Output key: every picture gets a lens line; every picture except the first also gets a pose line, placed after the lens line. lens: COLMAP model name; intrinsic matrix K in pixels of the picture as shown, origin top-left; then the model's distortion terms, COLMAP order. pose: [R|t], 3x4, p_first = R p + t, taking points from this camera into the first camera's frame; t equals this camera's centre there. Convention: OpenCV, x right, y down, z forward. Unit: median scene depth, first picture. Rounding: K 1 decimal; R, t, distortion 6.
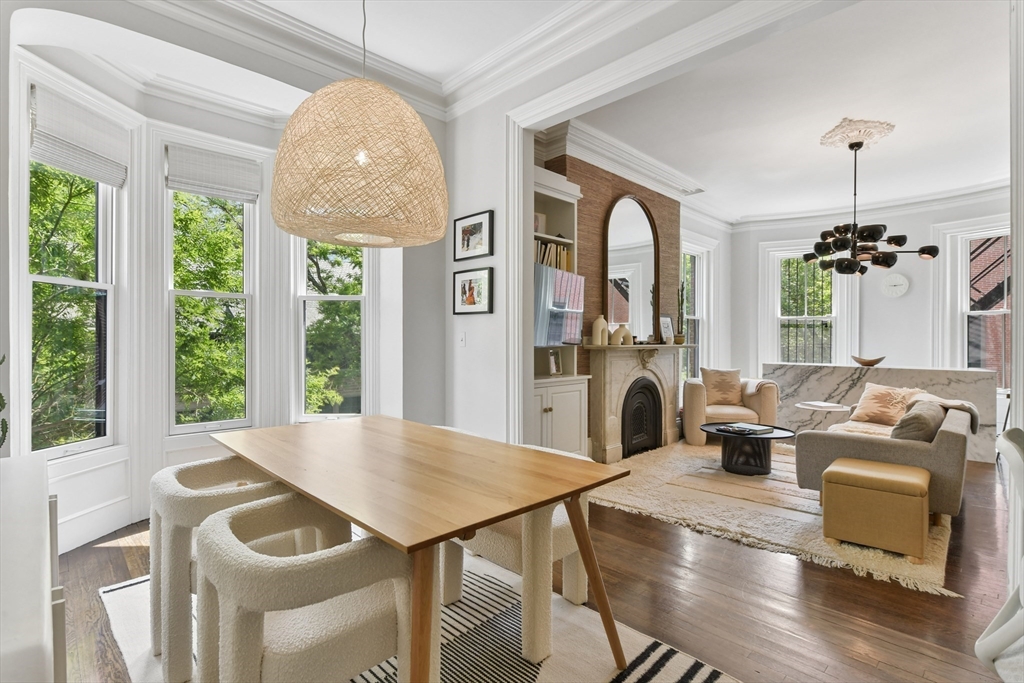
lens RADIAL K [[491.1, 0, 517.2], [0, 491.1, 341.3], [0, 0, 1]] dist [0.001263, -0.000081]
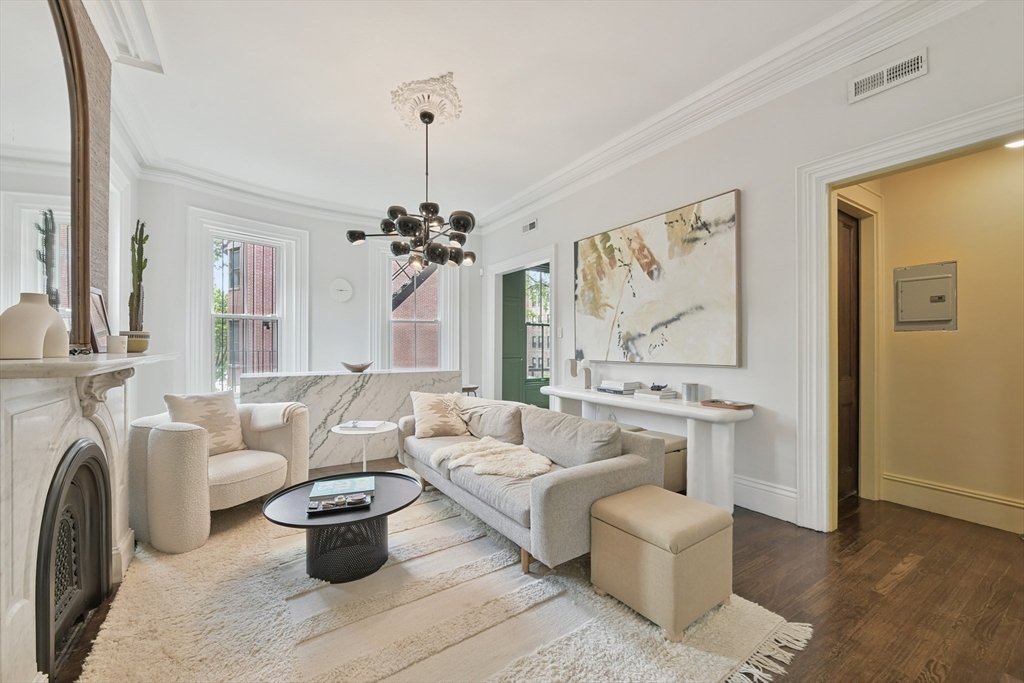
lens RADIAL K [[409.7, 0, 519.9], [0, 409.7, 344.6], [0, 0, 1]] dist [-0.004495, -0.001431]
pose [[0.201728, -0.000330, 0.979441, 0.019273], [0.001571, 0.999999, 0.000013, -0.001121], [-0.979440, 0.001536, 0.201729, 0.611202]]
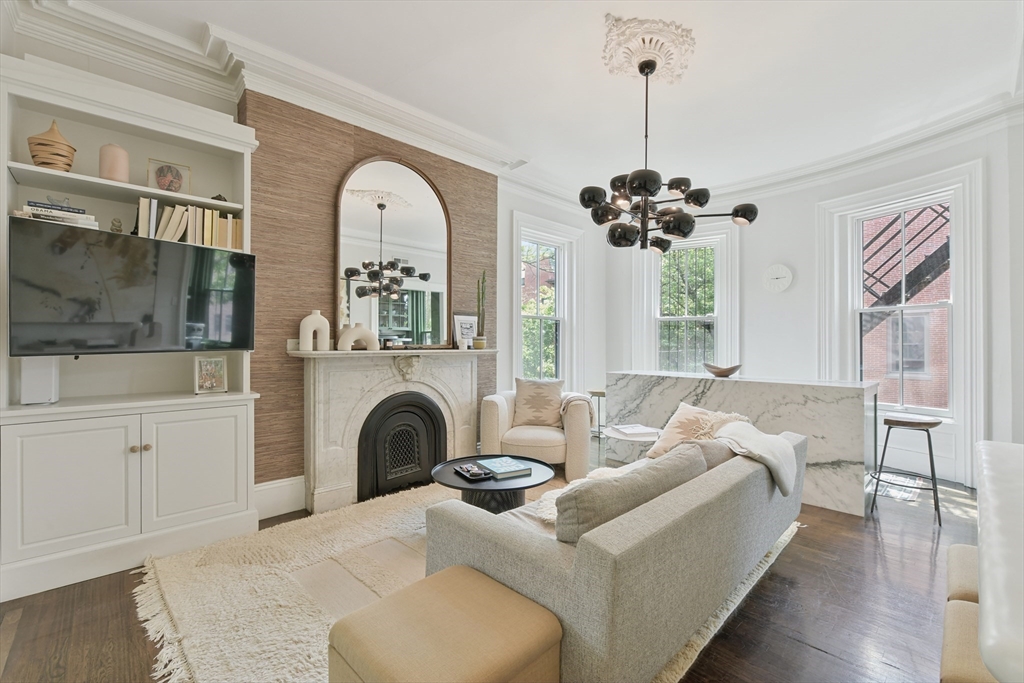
lens RADIAL K [[432.1, 0, 515.3], [0, 432.1, 343.0], [0, 0, 1]] dist [-0.004000, -0.001063]
pose [[0.999403, -0.000888, -0.034550, 0.456147], [0.000701, 0.999985, -0.005445, -0.000238], [0.034554, 0.005417, 0.999388, 0.331899]]
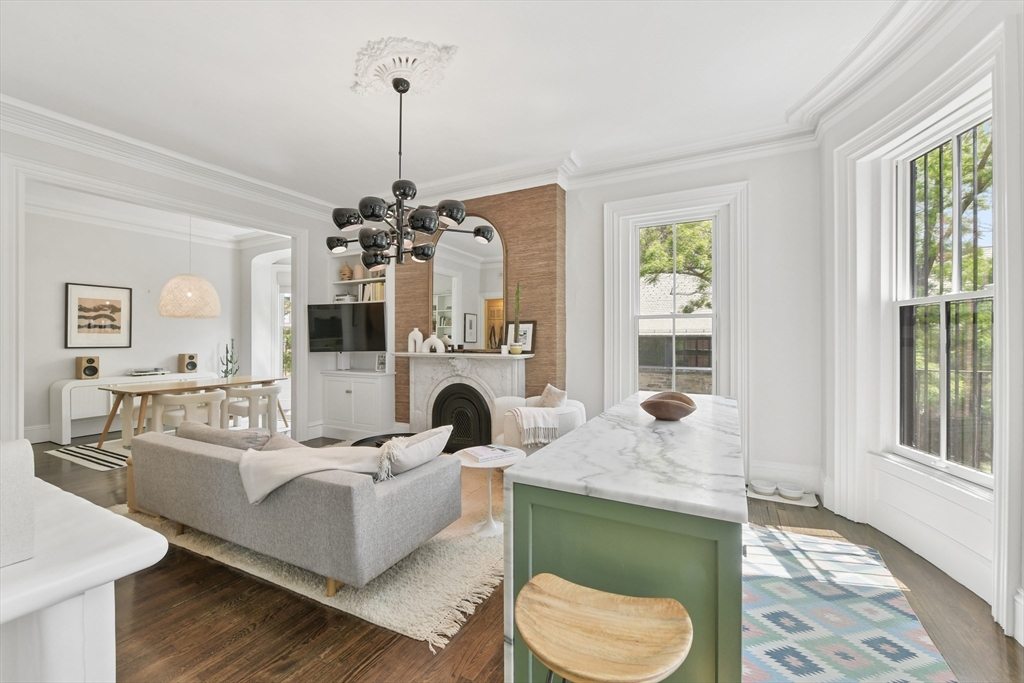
lens RADIAL K [[409.7, 0, 515.0], [0, 409.7, 337.4], [0, 0, 1]] dist [-0.004495, -0.001431]
pose [[0.298887, -0.006256, -0.954268, 1.145185], [-0.001258, 0.999975, -0.006950, -0.021000], [0.954288, 0.003278, 0.298871, 0.858964]]
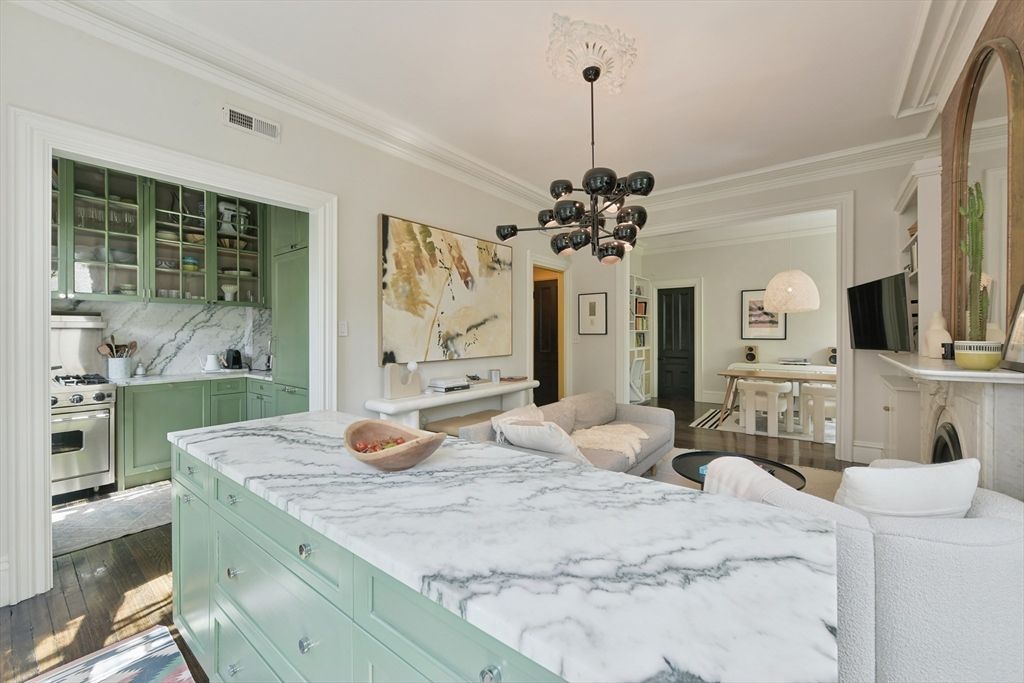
lens RADIAL K [[409.7, 0, 516.3], [0, 409.7, 334.6], [0, 0, 1]] dist [-0.004495, -0.001431]
pose [[-0.992108, 0.000396, -0.125383, 0.763304], [-0.000436, 0.999978, 0.006615, -0.023496], [0.125382, 0.006617, -0.992086, 1.379669]]
